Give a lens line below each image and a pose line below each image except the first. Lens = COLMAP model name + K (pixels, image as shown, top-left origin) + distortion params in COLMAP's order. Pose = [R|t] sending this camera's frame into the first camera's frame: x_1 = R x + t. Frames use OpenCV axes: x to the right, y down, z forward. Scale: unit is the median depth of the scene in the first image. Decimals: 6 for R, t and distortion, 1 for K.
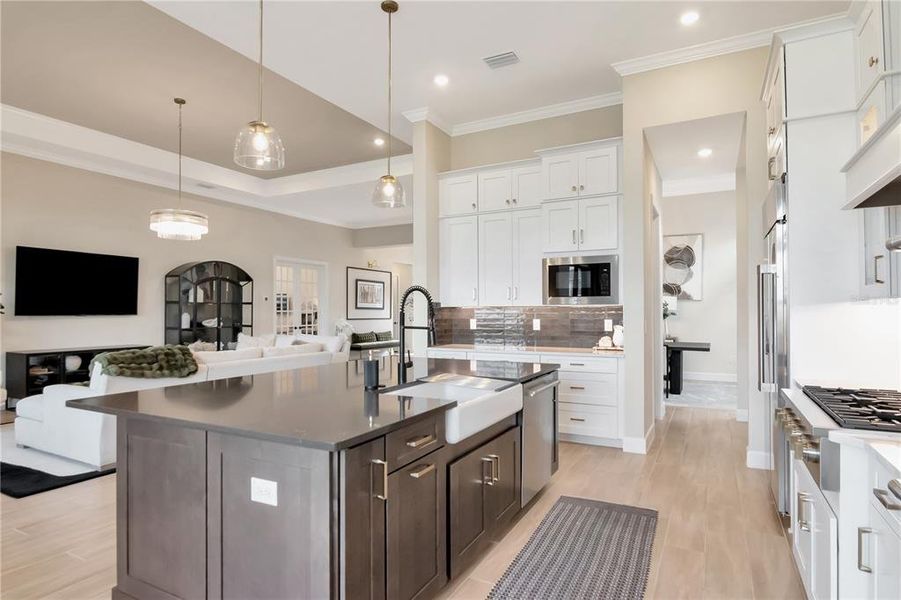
lens RADIAL K [[490.8, 0, 453.4], [0, 490.8, 309.9], [0, 0, 1]] dist [-0.006075, -0.000854]
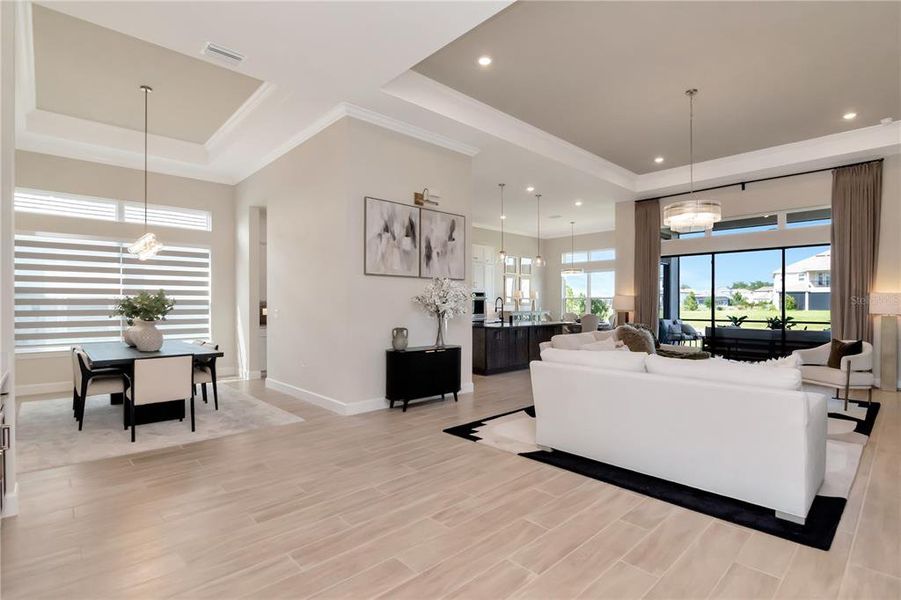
lens RADIAL K [[438.6, 0, 450.2], [0, 438.6, 303.6], [0, 0, 1]] dist [-0.001392, -0.005349]
pose [[-0.945239, 0.004318, 0.326351, -0.395105], [0.003008, 0.999985, -0.004517, 0.007701], [-0.326366, -0.003288, -0.945238, 2.063314]]
